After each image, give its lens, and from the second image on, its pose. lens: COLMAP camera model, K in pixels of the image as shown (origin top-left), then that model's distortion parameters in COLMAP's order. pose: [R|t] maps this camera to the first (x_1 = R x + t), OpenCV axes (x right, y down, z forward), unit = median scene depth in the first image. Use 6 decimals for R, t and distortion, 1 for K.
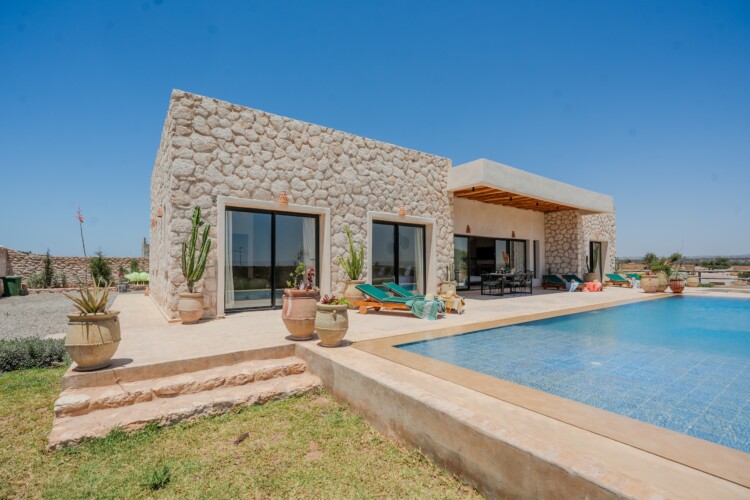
lens RADIAL K [[336.7, 0, 370.1], [0, 336.7, 261.6], [0, 0, 1]] dist [-0.004818, 0.000002]
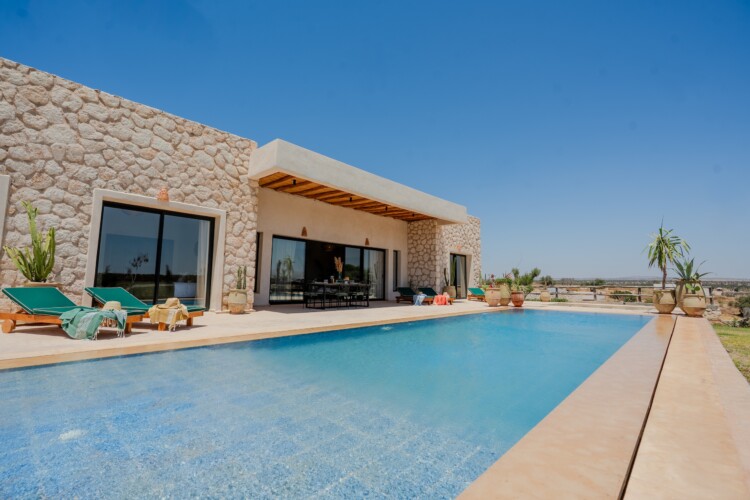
lens RADIAL K [[340.3, 0, 375.0], [0, 340.3, 250.0], [0, 0, 1]] dist [-0.004539, 0.000249]
pose [[0.977301, 0.036737, 0.208648, 0.439024], [-0.018939, 0.996057, -0.086666, 0.034358], [-0.211009, 0.080747, 0.974143, 0.176159]]
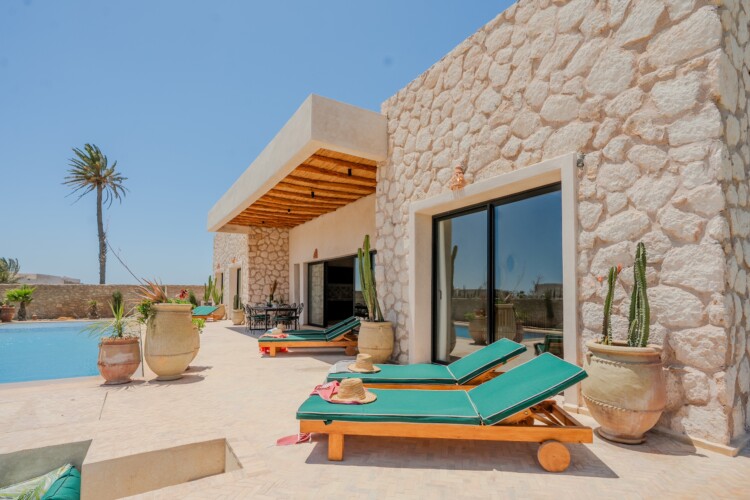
lens RADIAL K [[369.4, 0, 385.4], [0, 369.4, 287.5], [0, 0, 1]] dist [-0.004343, -0.000235]
pose [[-0.028182, -0.018506, -0.999432, 1.798044], [0.019892, 0.999620, -0.019070, 0.013144], [0.999405, -0.020418, -0.027803, 1.791743]]
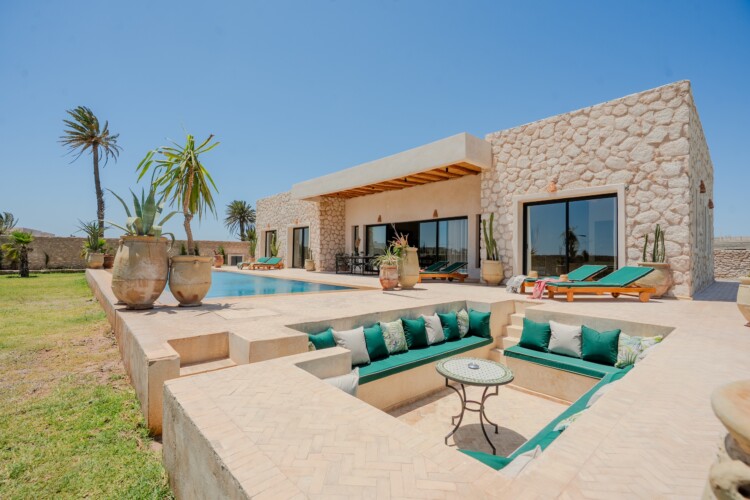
lens RADIAL K [[340.3, 0, 375.0], [0, 340.3, 250.0], [0, 0, 1]] dist [-0.004539, 0.000249]
pose [[0.119088, -0.008222, -0.992850, 2.160290], [0.012492, 0.999899, -0.006782, 0.028494], [0.992805, -0.011595, 0.119179, 1.273475]]
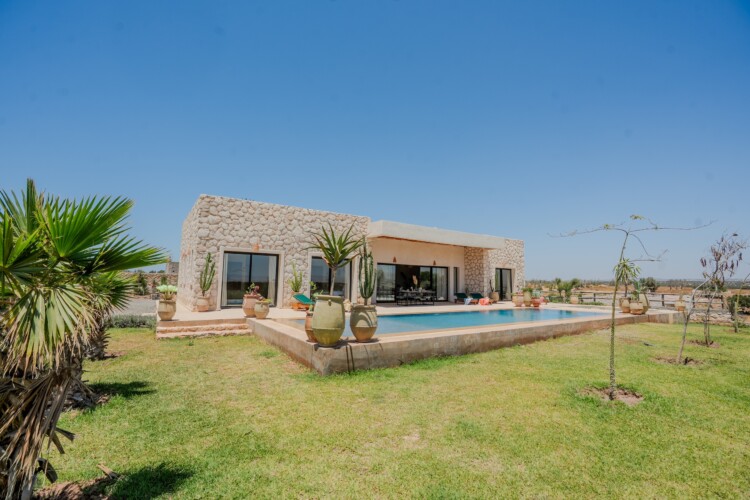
lens RADIAL K [[340.3, 0, 375.0], [0, 340.3, 250.0], [0, 0, 1]] dist [-0.004539, 0.000249]
pose [[0.999320, 0.016291, -0.033066, 0.387407], [-0.018957, 0.996452, -0.082000, -0.025287], [0.031613, 0.082571, 0.996084, -0.708635]]
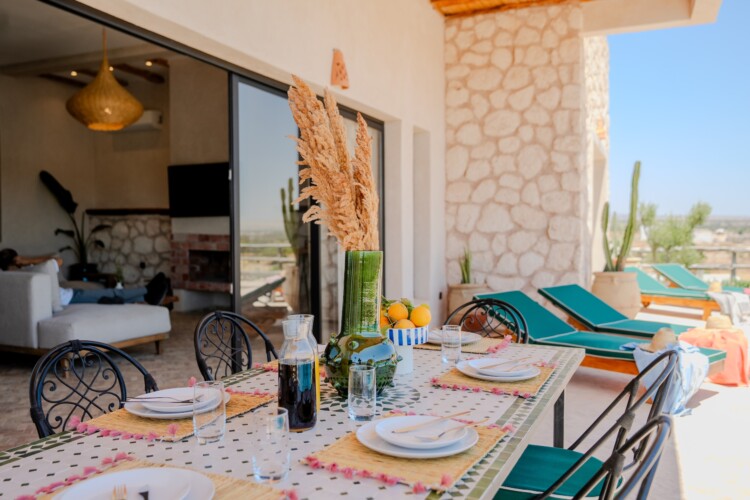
lens RADIAL K [[647.5, 0, 375.0], [0, 647.5, 250.0], [0, 0, 1]] dist [0.002020, 0.000786]
pose [[0.860842, -0.014980, 0.508652, 0.460381], [-0.004145, 0.999327, 0.036446, 0.001206], [-0.508856, -0.033482, 0.860200, 1.193839]]
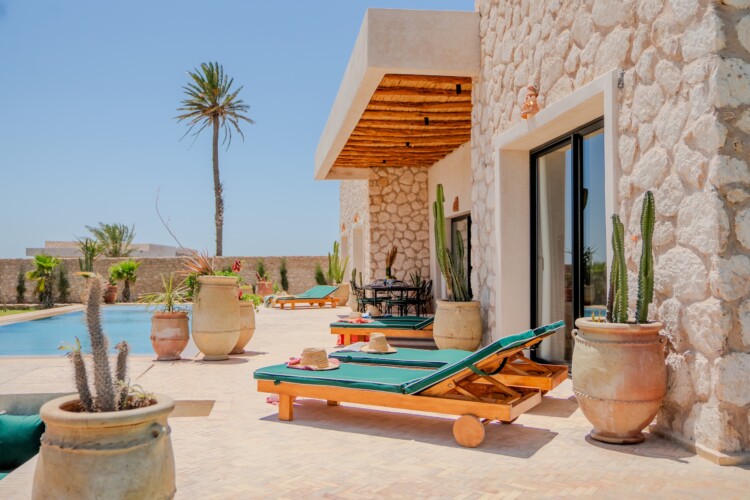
lens RADIAL K [[670.7, 0, 373.8], [0, 670.7, 247.6], [0, 0, 1]] dist [0.009052, 0.001954]
pose [[-0.457482, -0.027084, -0.888807, 1.958830], [0.024226, 0.998785, -0.042904, 0.025425], [0.888889, -0.041160, -0.456270, 2.049753]]
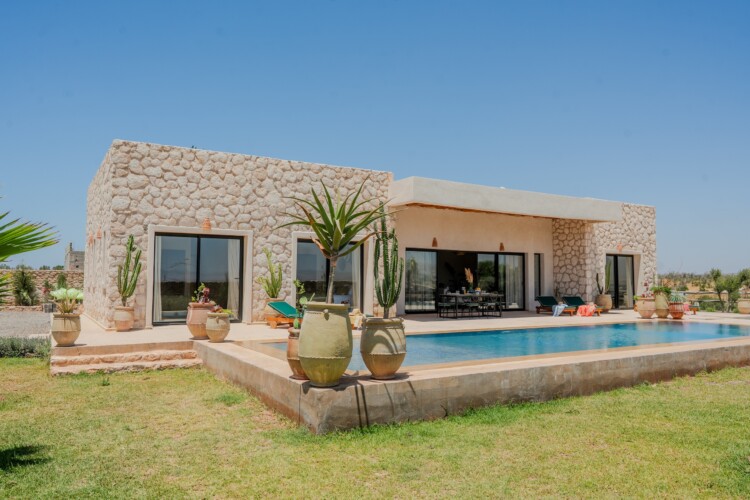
lens RADIAL K [[562.0, 0, 375.0], [0, 562.0, 250.0], [0, 0, 1]] dist [0.008819, -0.000423]
pose [[0.996651, 0.003278, -0.081706, 0.390134], [-0.006630, 0.999146, -0.040786, -0.025143], [0.081502, 0.041191, 0.995822, -0.699555]]
